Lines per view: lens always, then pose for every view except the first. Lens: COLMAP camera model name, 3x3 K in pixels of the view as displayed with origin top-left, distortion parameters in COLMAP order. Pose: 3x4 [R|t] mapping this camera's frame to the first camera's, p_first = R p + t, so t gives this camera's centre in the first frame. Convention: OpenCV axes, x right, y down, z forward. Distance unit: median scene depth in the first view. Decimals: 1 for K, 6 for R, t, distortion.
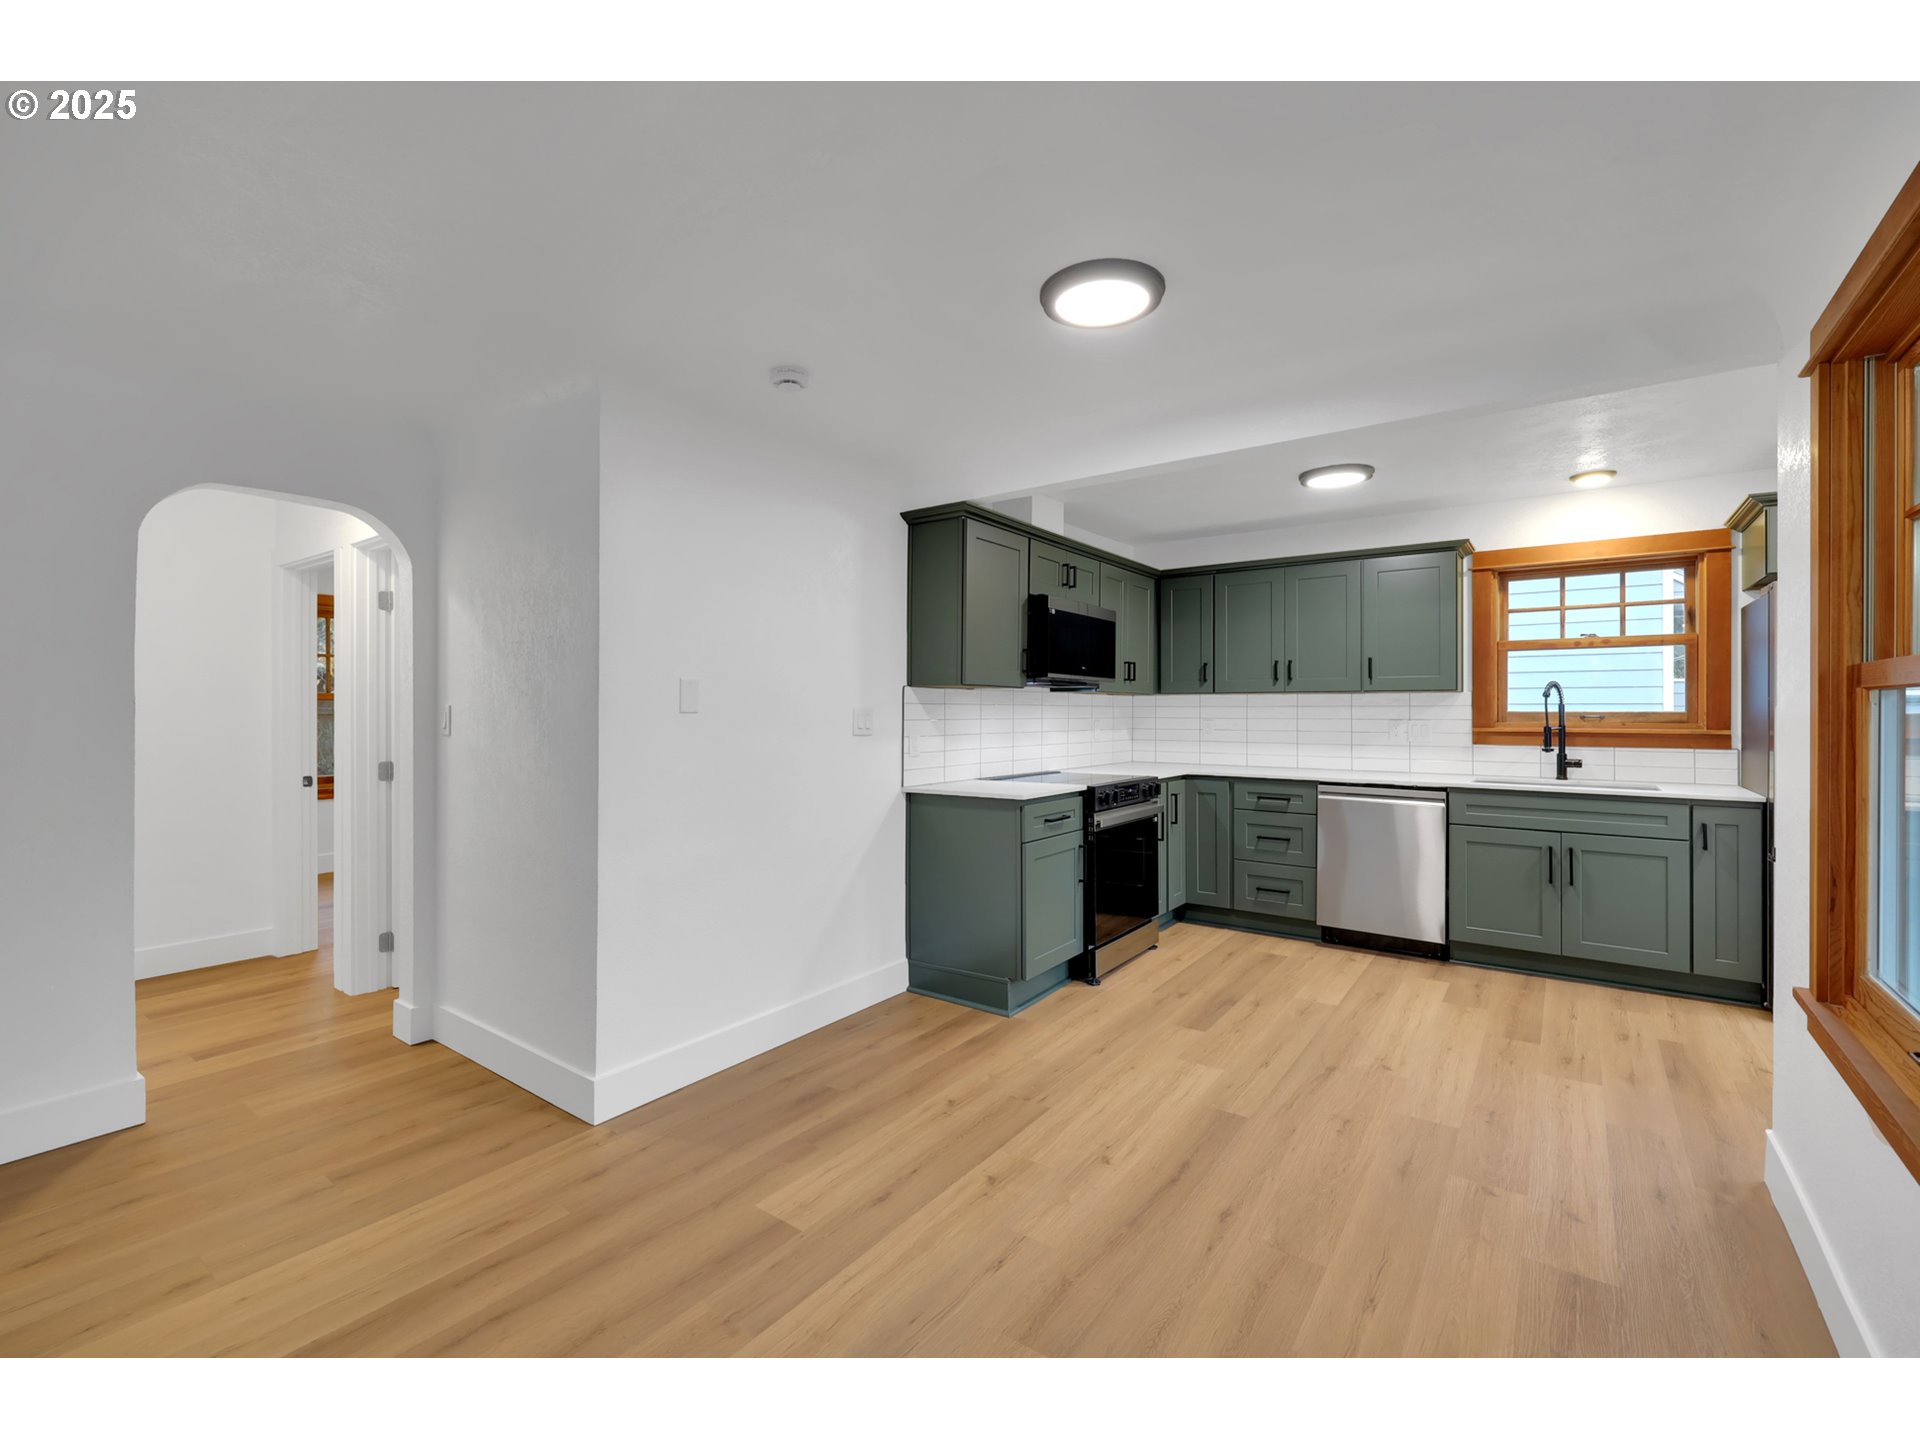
lens RADIAL K [[835.3, 0, 960.4], [0, 835.3, 706.3], [0, 0, 1]] dist [-0.000790, 0.000113]
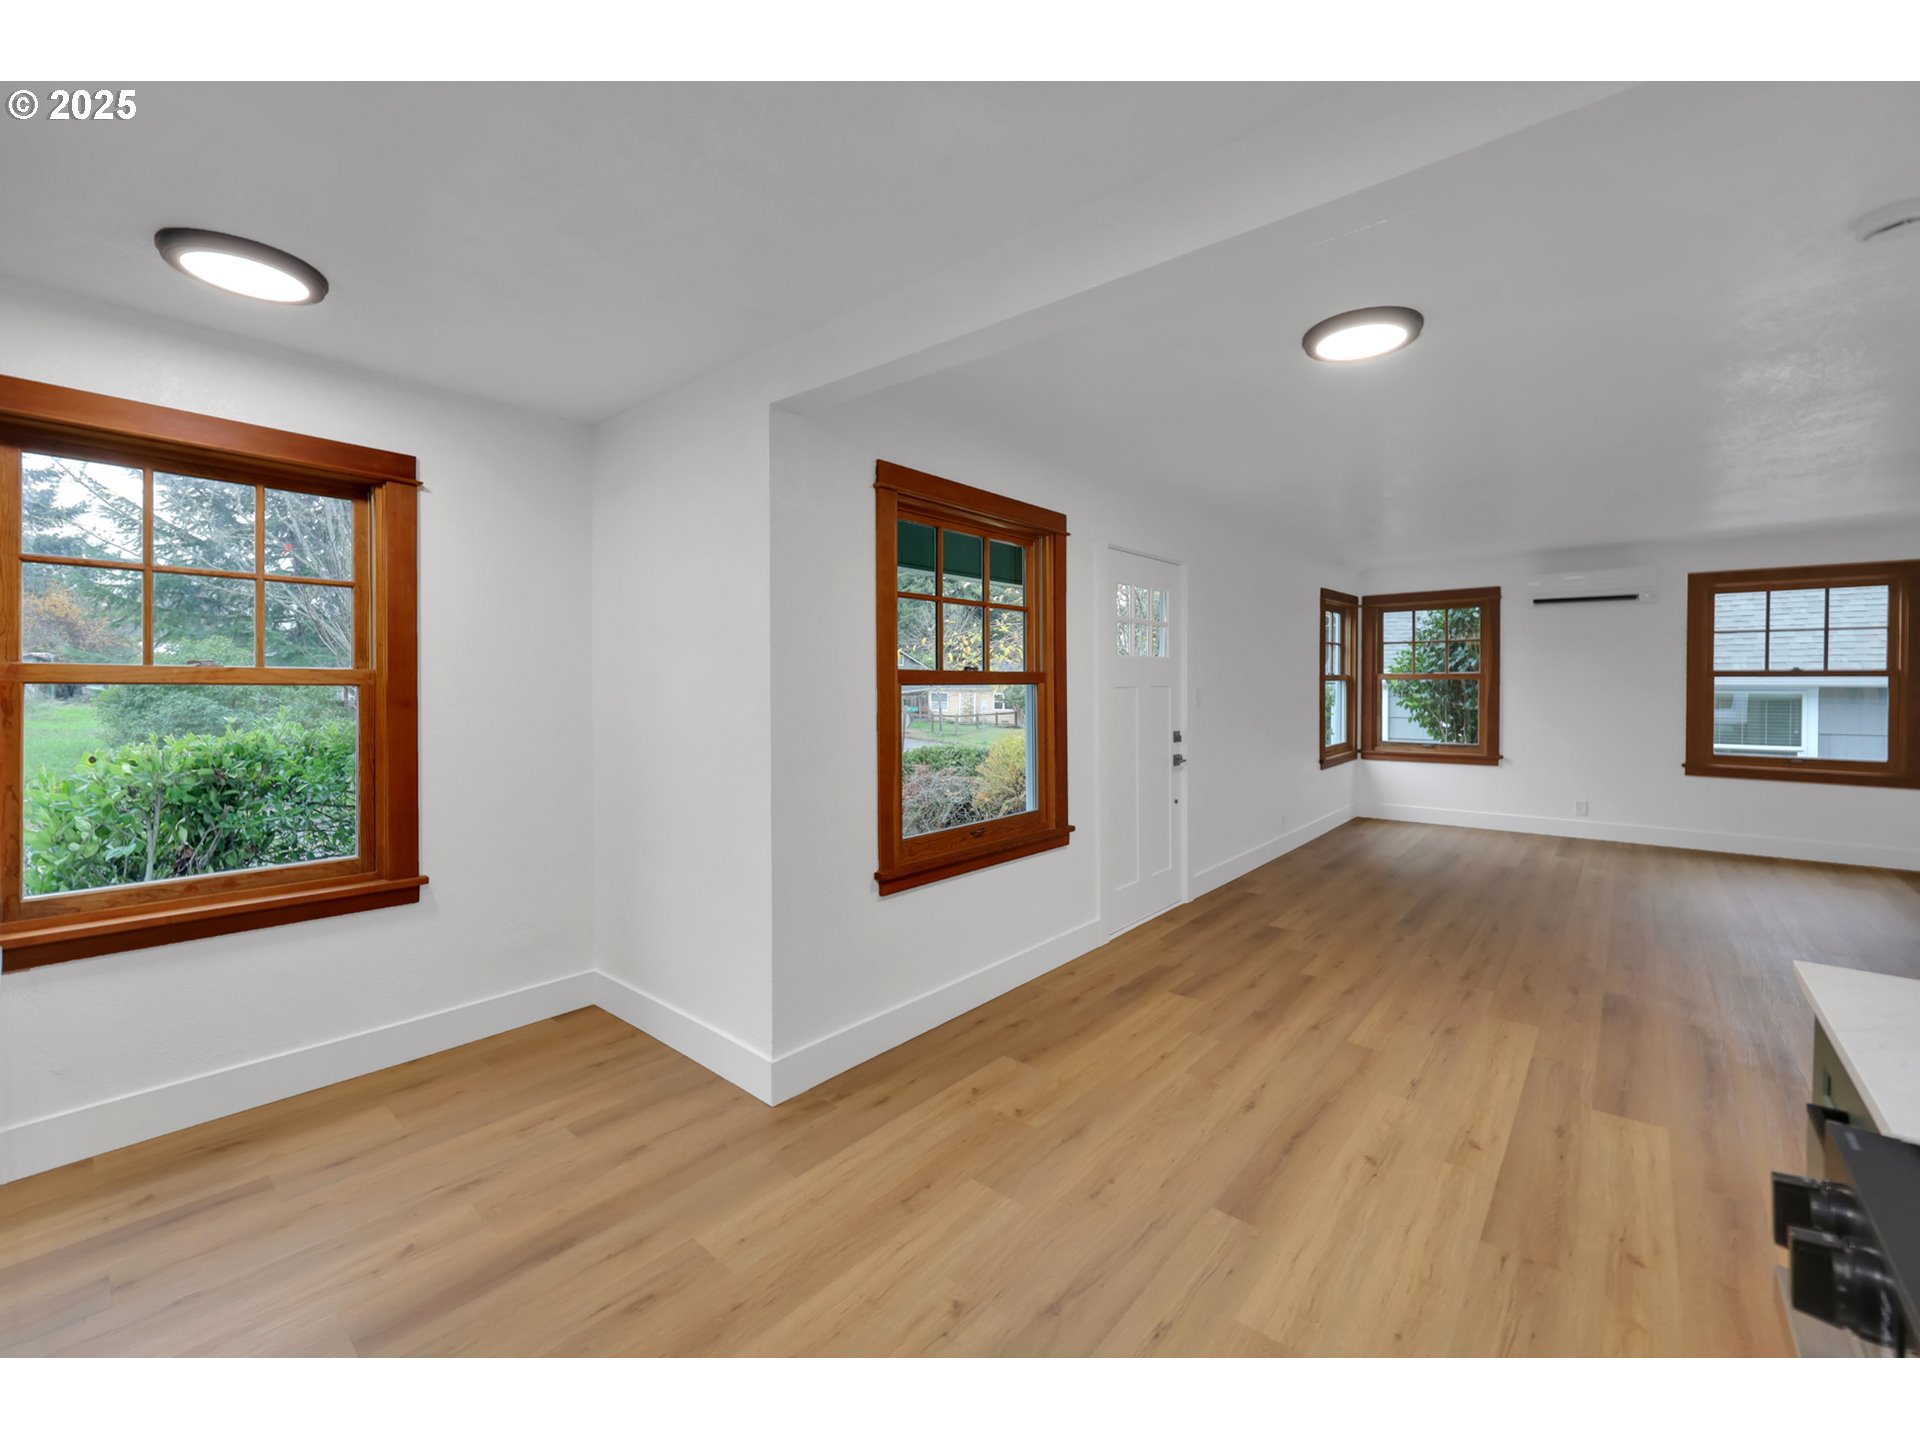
lens RADIAL K [[793.9, 0, 976.7], [0, 793.9, 689.2], [0, 0, 1]] dist [0.001741, -0.000050]
pose [[-0.997931, 0.000554, 0.064296, 0.331000], [0.001101, 0.999963, 0.008477, -0.009931], [-0.064289, 0.008531, -0.997895, 1.124983]]
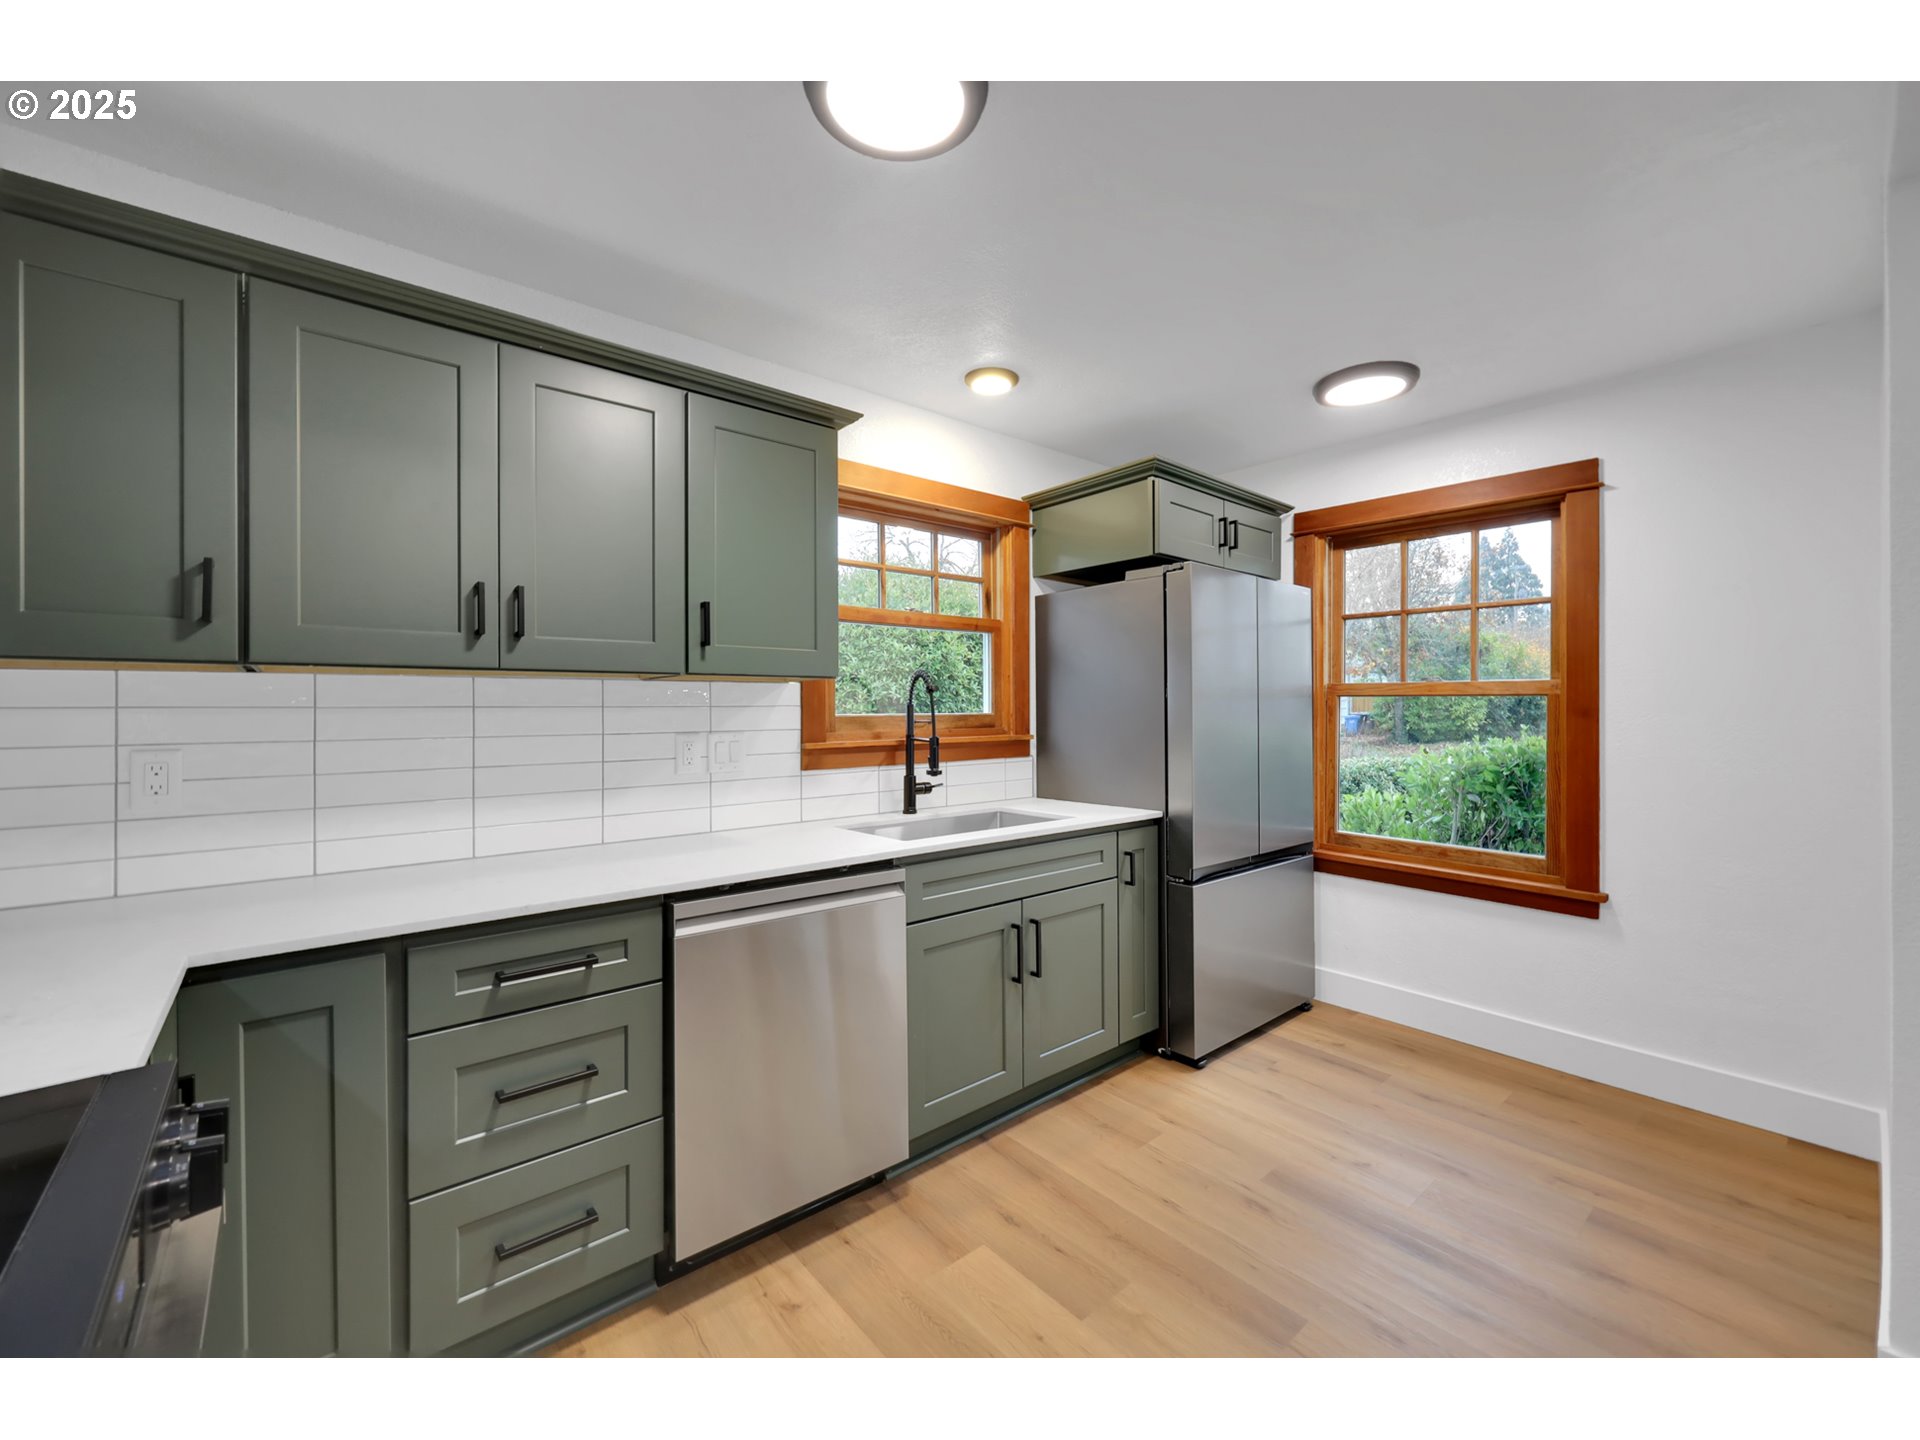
lens RADIAL K [[776.8, 0, 964.1], [0, 776.8, 707.5], [0, 0, 1]] dist [-0.000467, -0.000090]
pose [[0.231416, 0.001748, 0.972853, 0.109742], [0.003465, 0.999991, -0.002621, 0.002560], [-0.972849, 0.003977, 0.231407, 0.840090]]
